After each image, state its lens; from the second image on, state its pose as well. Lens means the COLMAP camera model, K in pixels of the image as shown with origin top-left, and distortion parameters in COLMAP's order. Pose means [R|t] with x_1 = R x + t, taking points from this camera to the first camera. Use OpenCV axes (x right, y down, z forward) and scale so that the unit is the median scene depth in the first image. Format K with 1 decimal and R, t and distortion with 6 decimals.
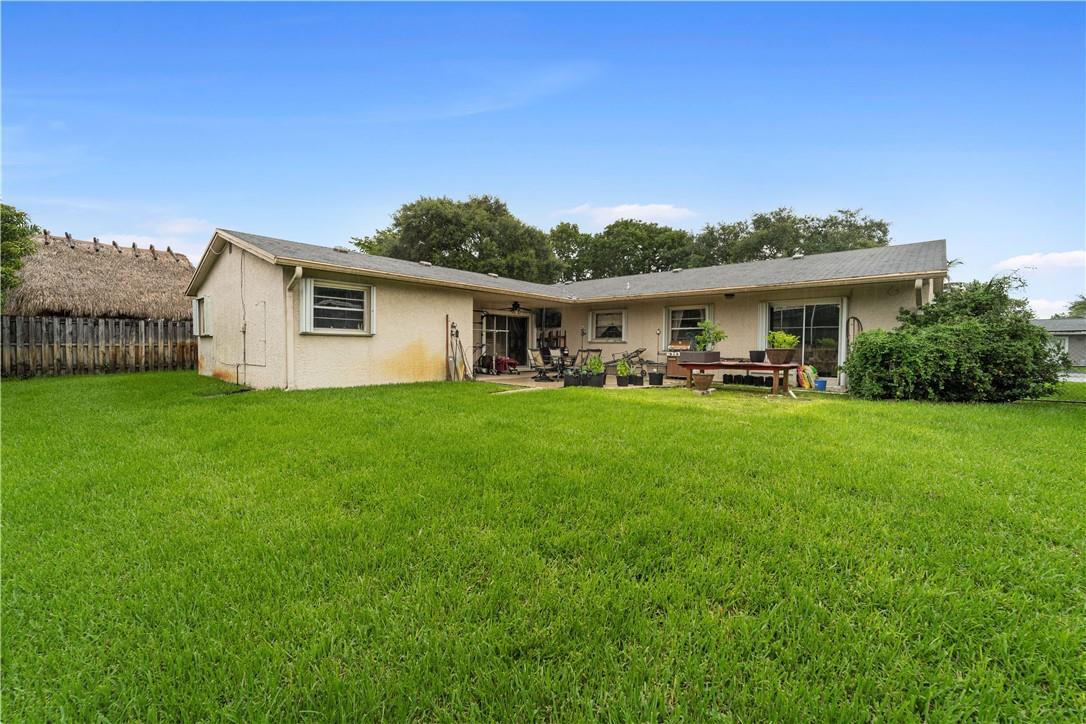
lens RADIAL K [[448.5, 0, 539.3], [0, 448.5, 362.1], [0, 0, 1]] dist [-0.001442, -0.002287]
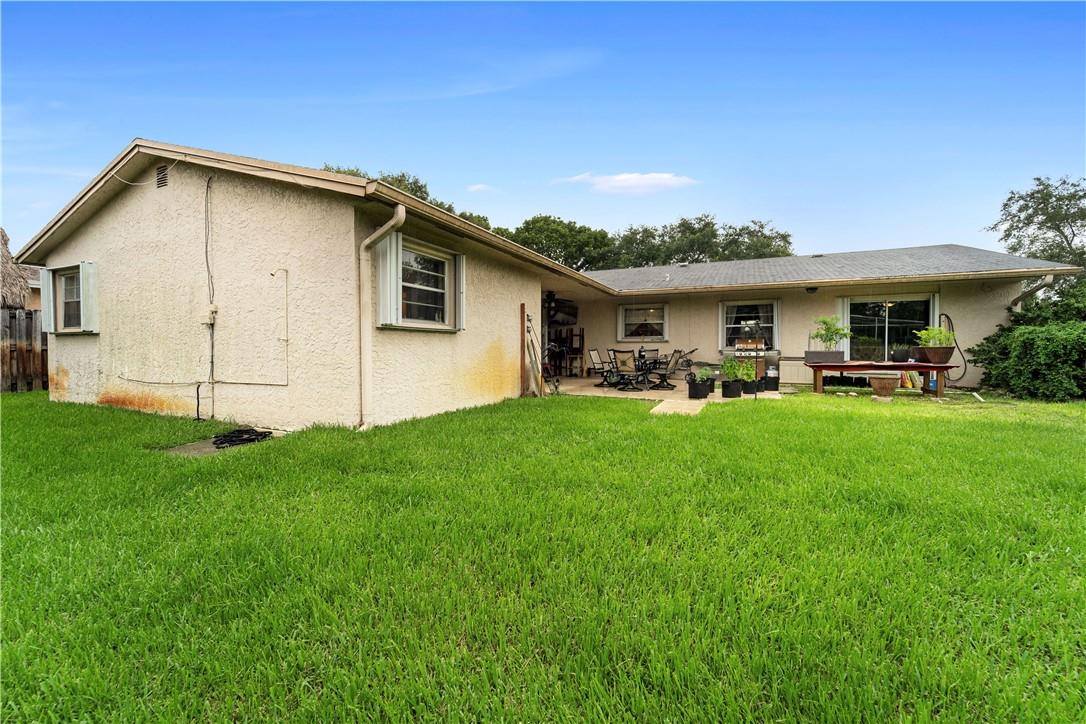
lens RADIAL K [[448.5, 0, 545.6], [0, 448.5, 356.1], [0, 0, 1]] dist [-0.001442, -0.002287]
pose [[0.951450, -0.014568, 0.307459, -0.314403], [0.019197, 0.999743, -0.012034, -0.009600], [-0.307205, 0.017352, 0.951485, 0.245652]]
